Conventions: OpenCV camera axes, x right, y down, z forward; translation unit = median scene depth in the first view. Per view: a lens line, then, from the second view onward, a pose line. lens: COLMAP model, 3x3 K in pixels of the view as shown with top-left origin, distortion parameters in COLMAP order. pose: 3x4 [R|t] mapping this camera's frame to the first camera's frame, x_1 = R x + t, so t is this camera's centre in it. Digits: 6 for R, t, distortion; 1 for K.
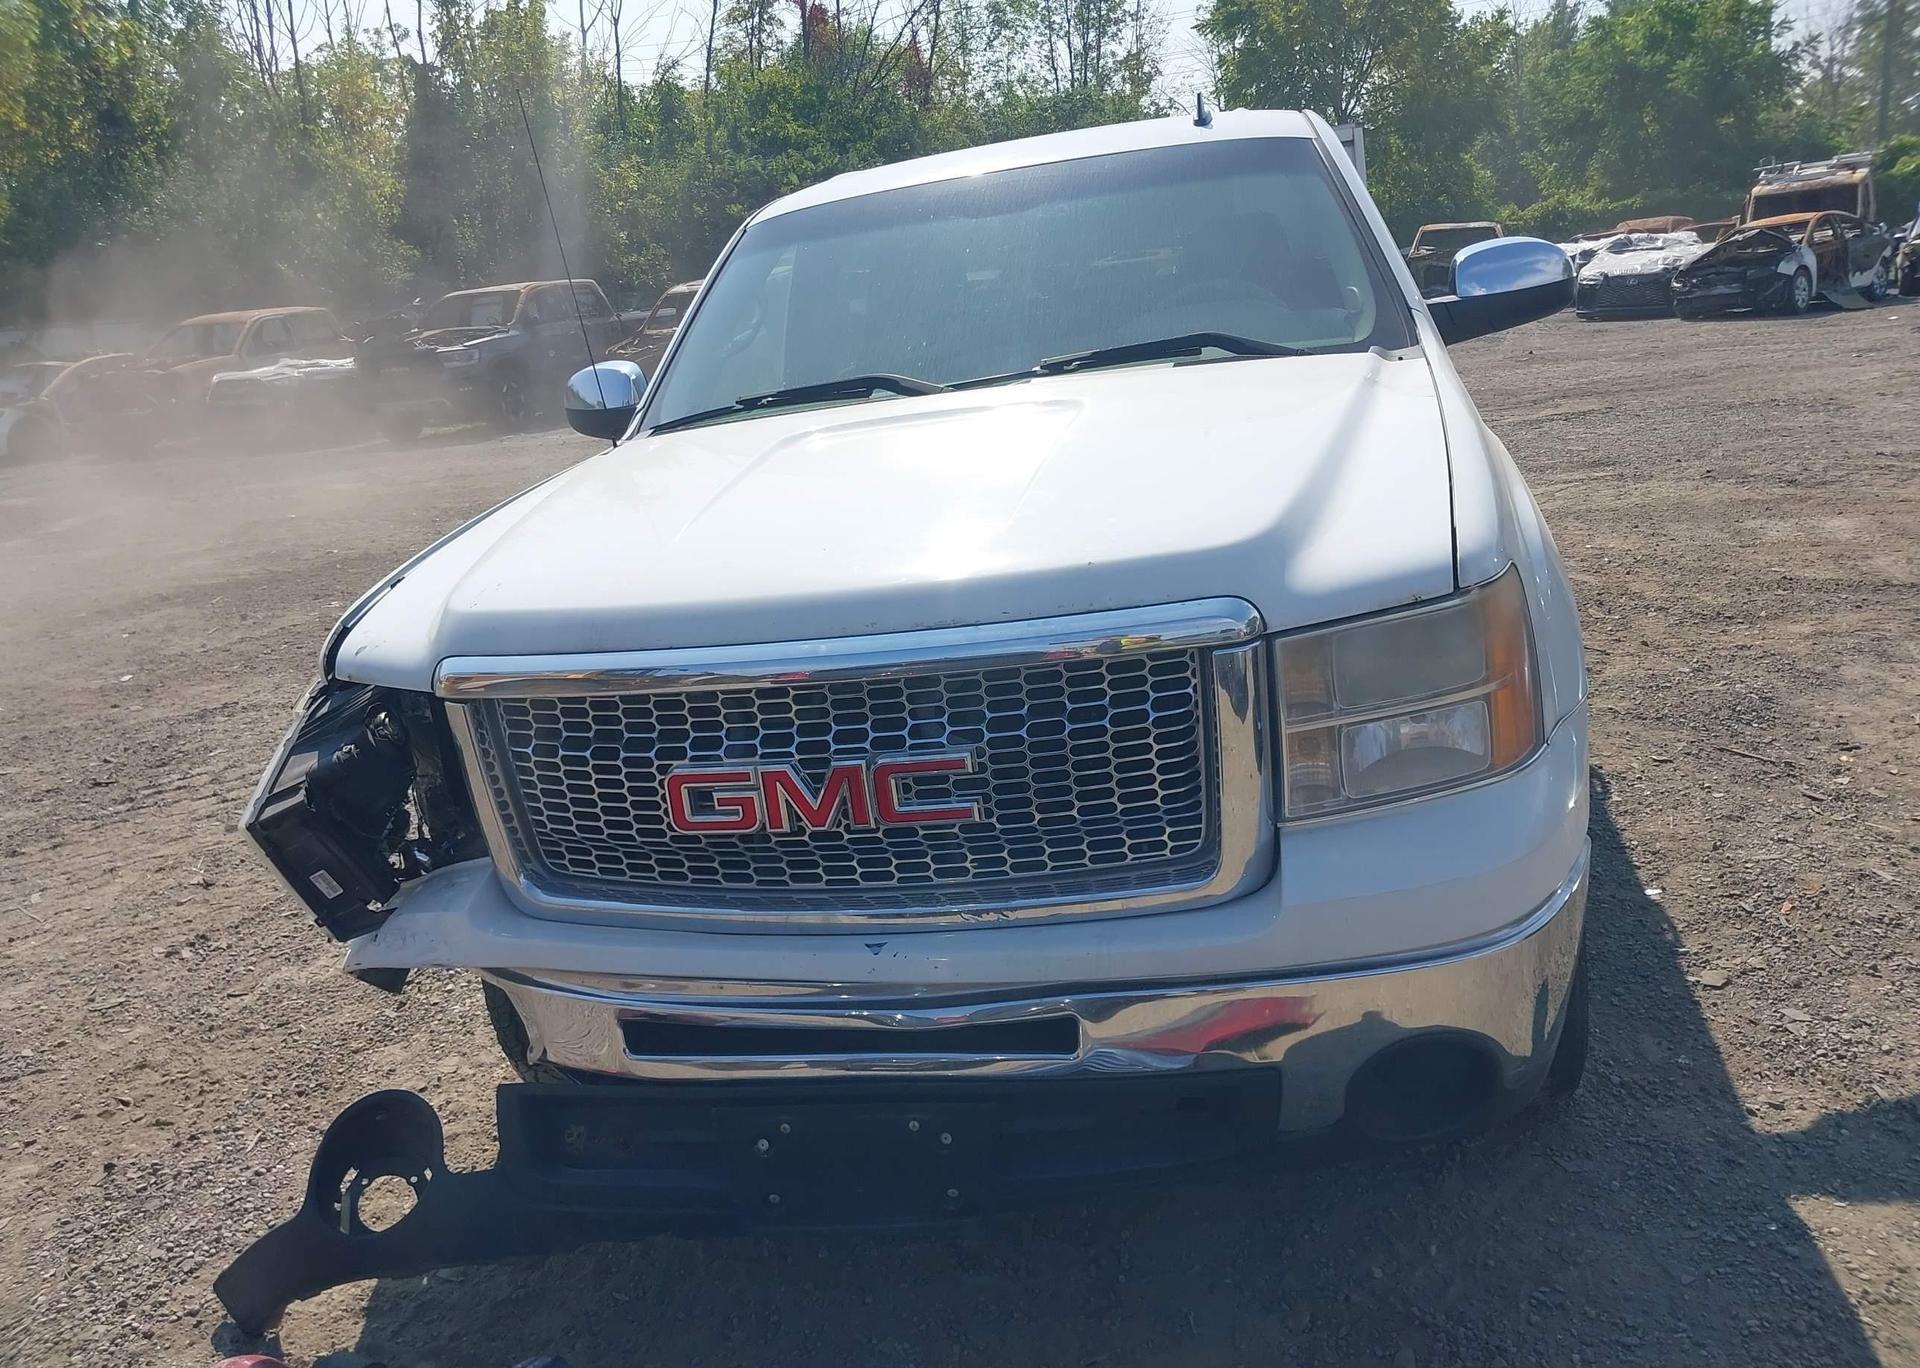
lens RADIAL K [[1556.8, 0, 961.3], [0, 1556.8, 673.0], [0, 0, 1]] dist [0.020516, -0.002268]
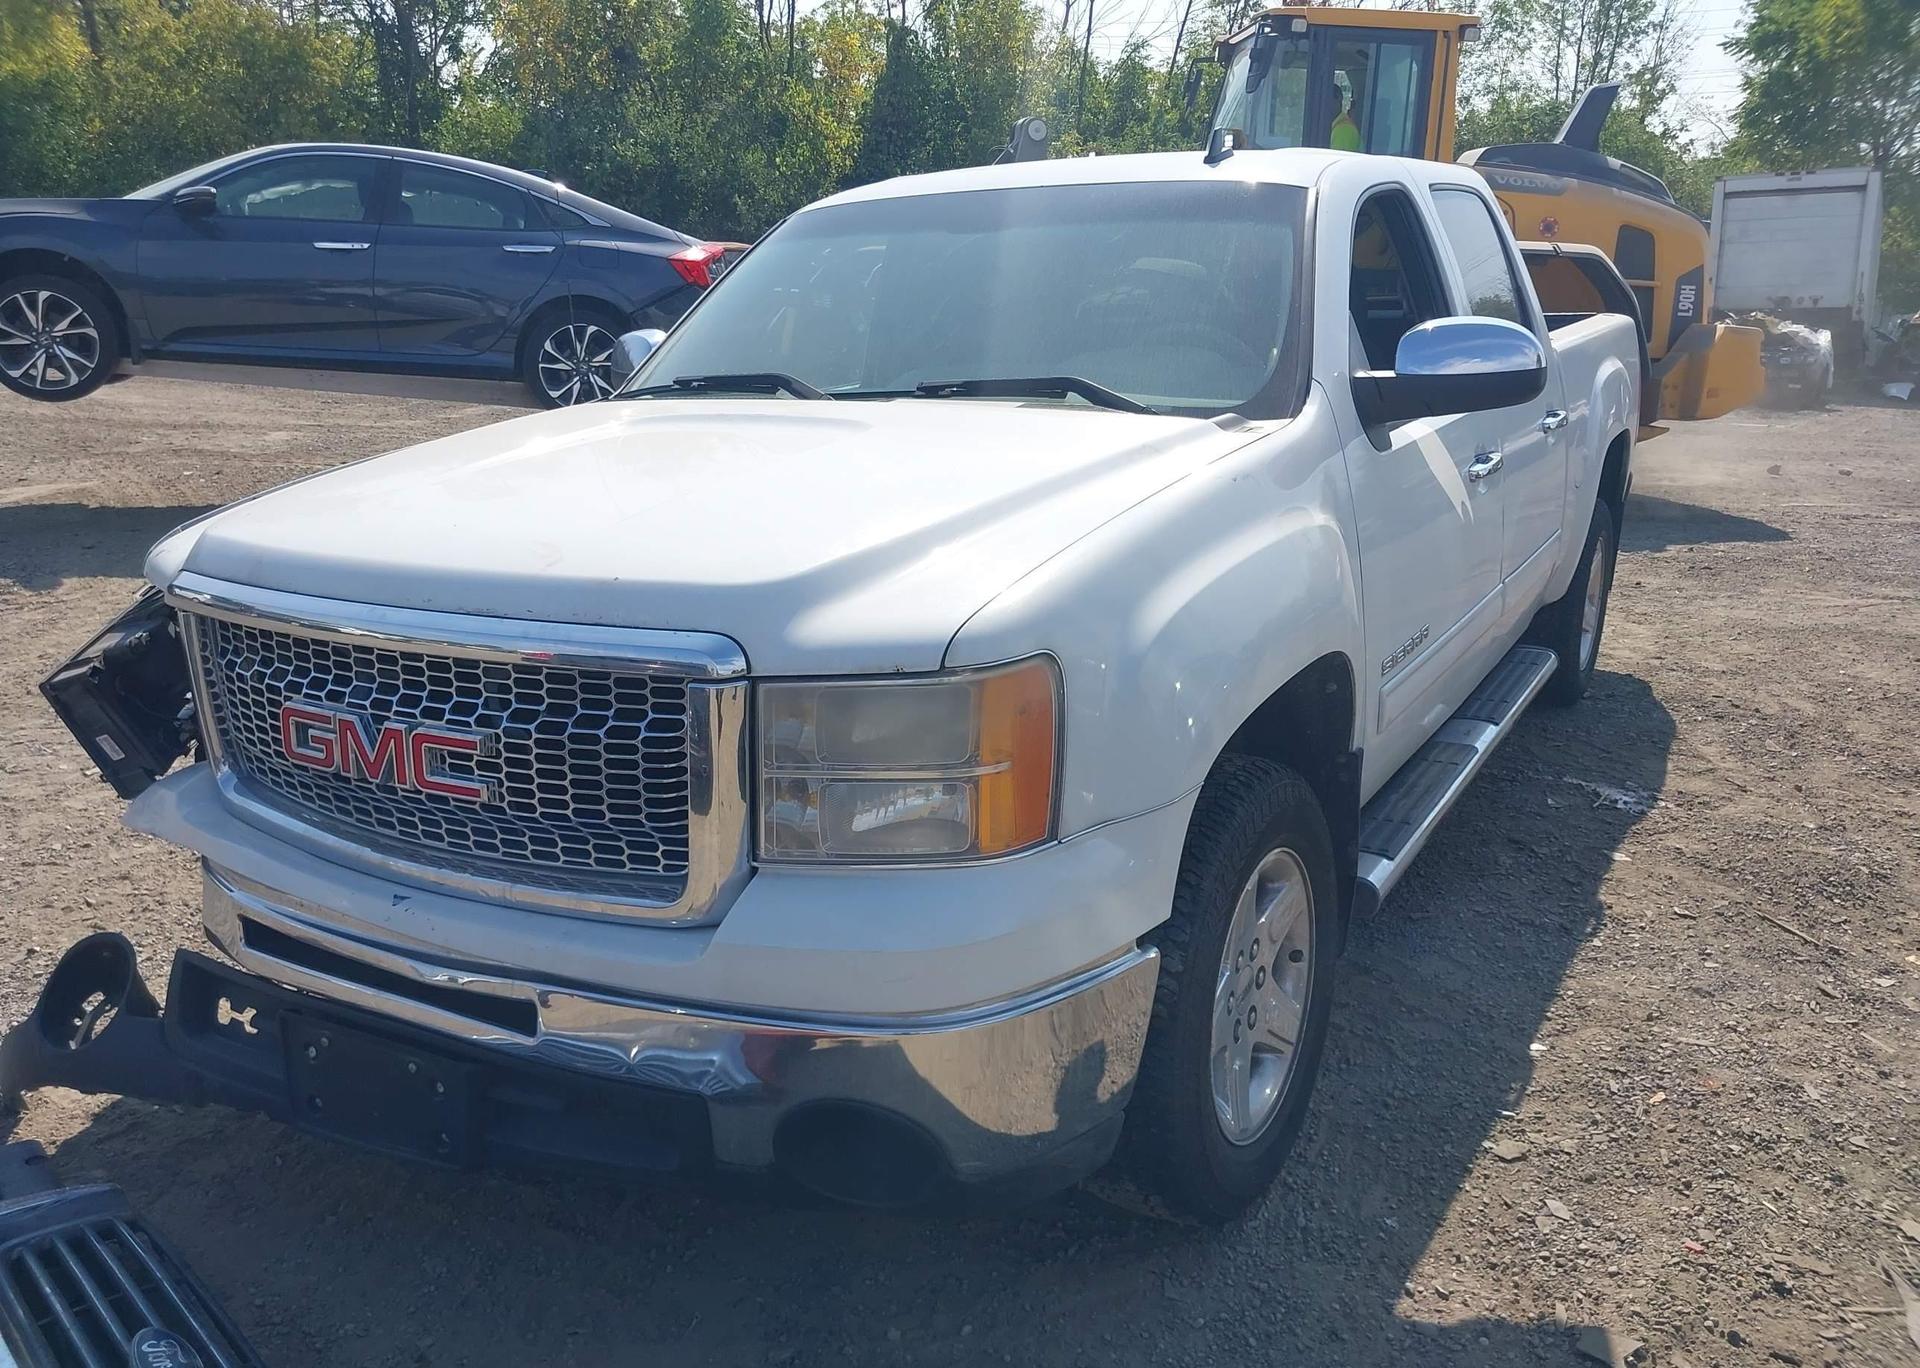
lens RADIAL K [[1546.7, 0, 960.0], [0, 1546.7, 684.0], [0, 0, 1]] dist [0.037241, -0.038765]
pose [[0.949272, 0.182255, -0.256253, 0.357264], [-0.177345, 0.983237, 0.042345, -0.053342], [0.259675, 0.005248, 0.965682, 0.039199]]
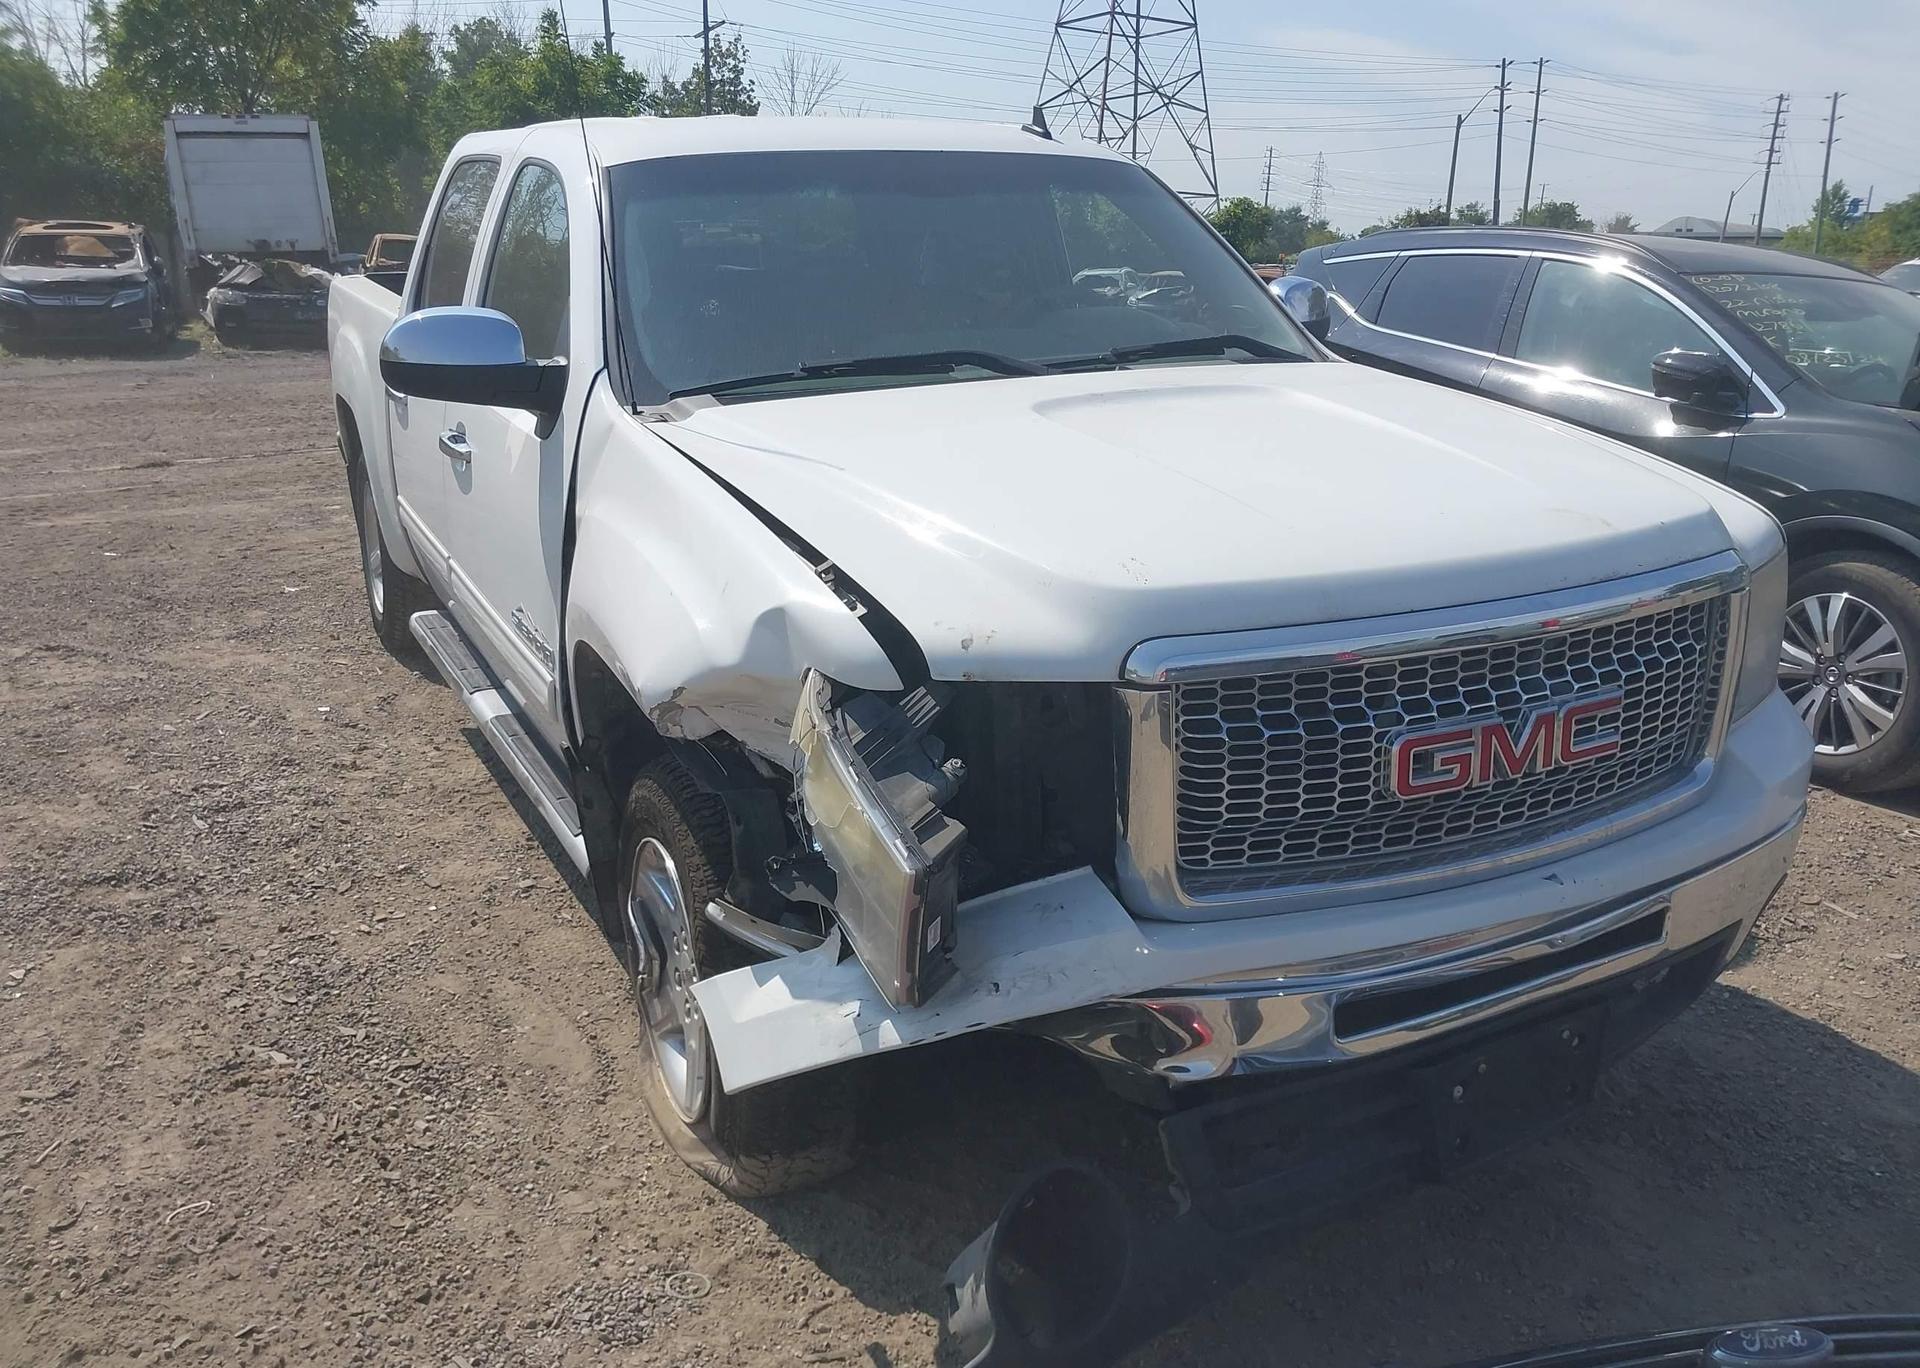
lens RADIAL K [[1546.0, 0, 1027.3], [0, 1546.0, 681.3], [0, 0, 1]] dist [0.006255, -0.018129]
pose [[0.733492, -0.067705, 0.676318, -0.682267], [0.072421, 0.997147, 0.021280, -0.006666], [-0.675829, 0.033371, 0.736302, 0.287290]]
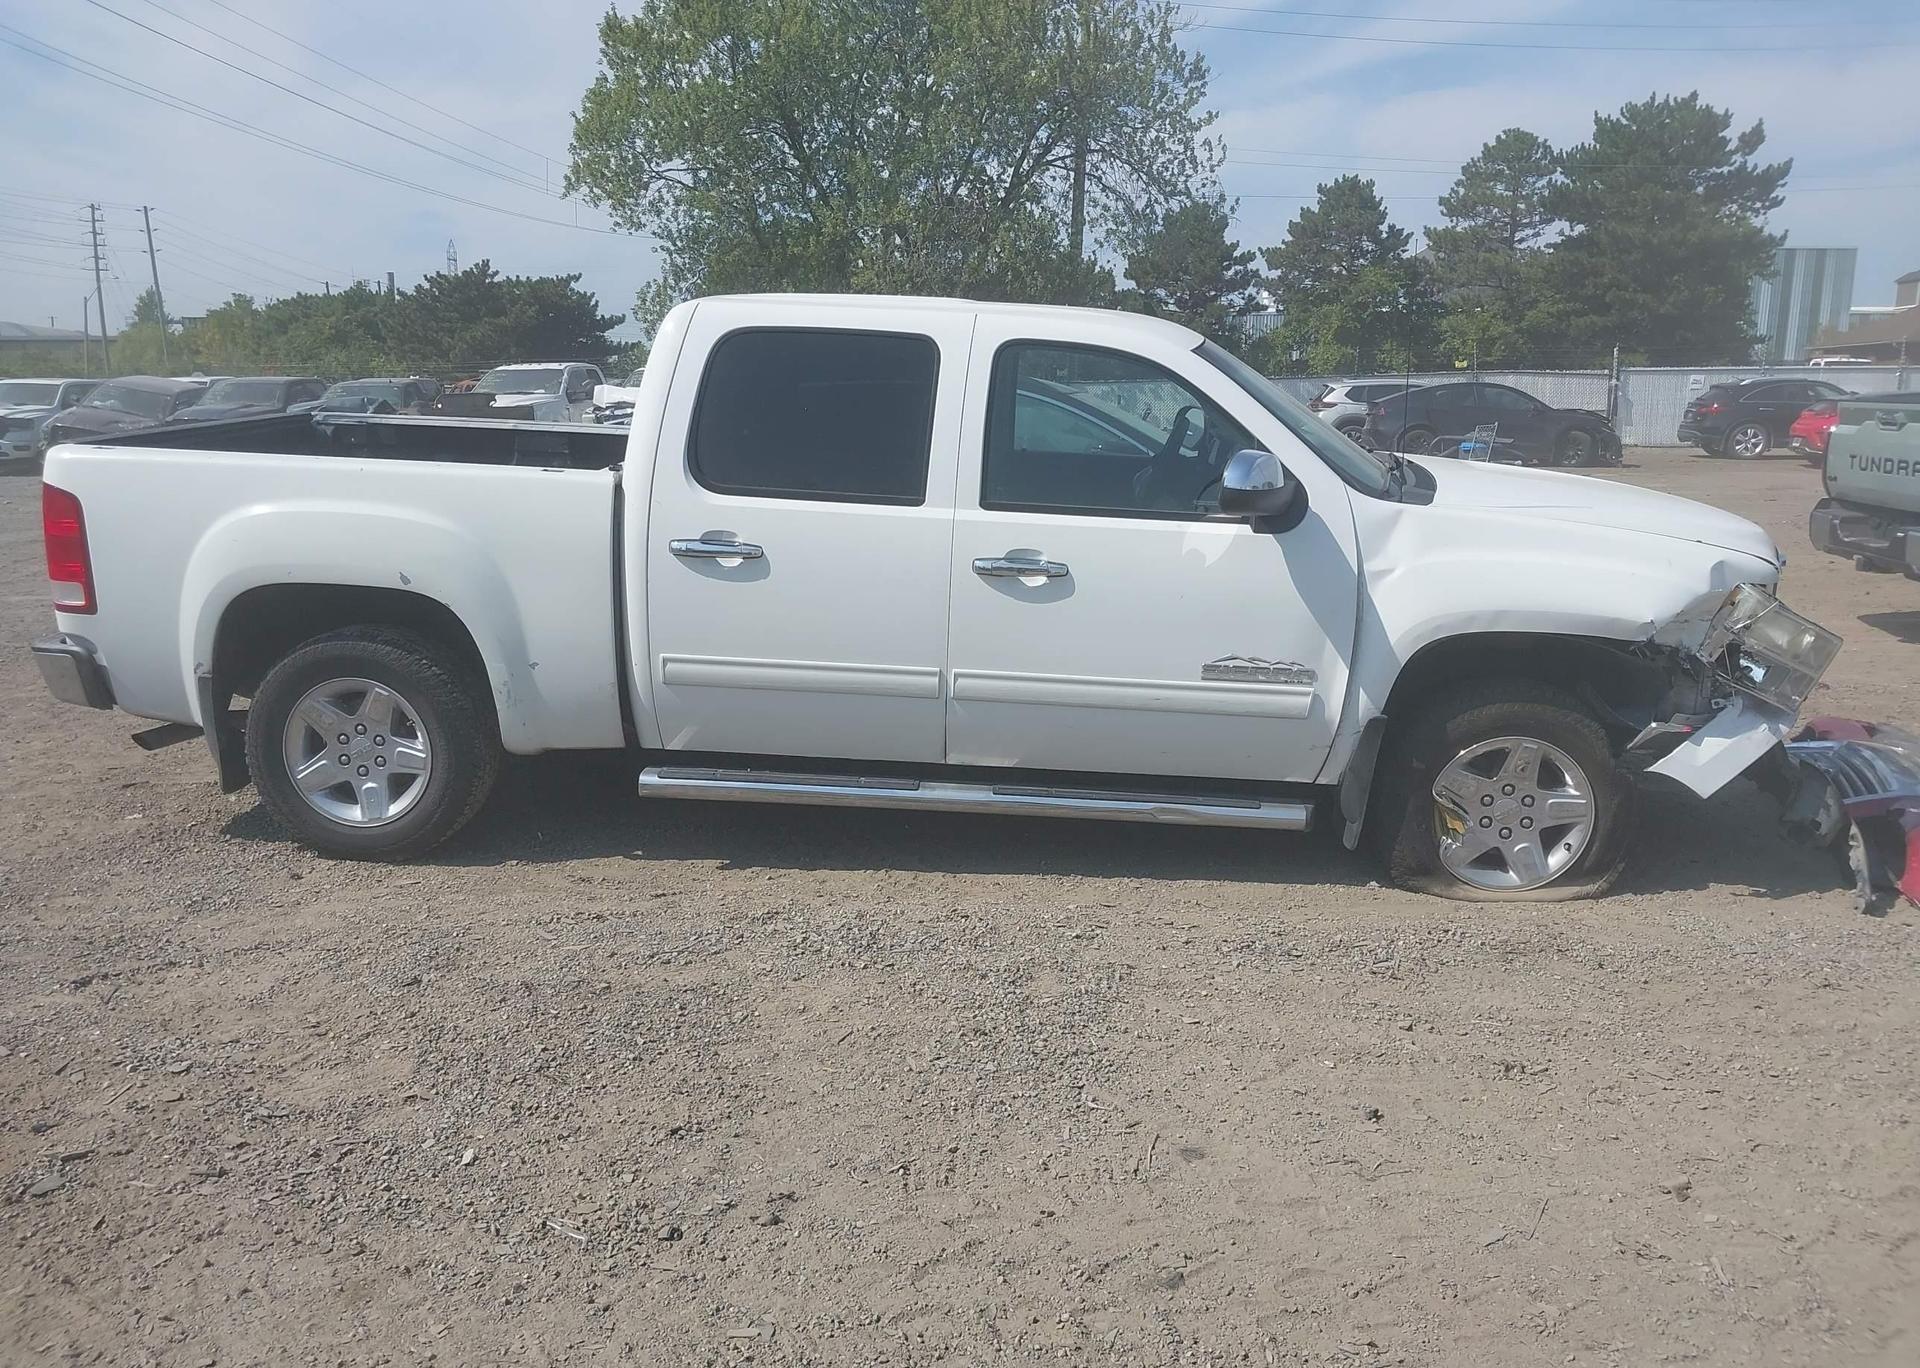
lens RADIAL K [[1521.7, 0, 941.0], [0, 1521.7, 653.9], [0, 0, 1]] dist [0.024038, -0.033760]
pose [[-0.196524, -0.080623, 0.977179, -1.602852], [0.254491, 0.958264, 0.130244, -0.328840], [-0.946896, 0.274279, -0.167804, 1.818196]]
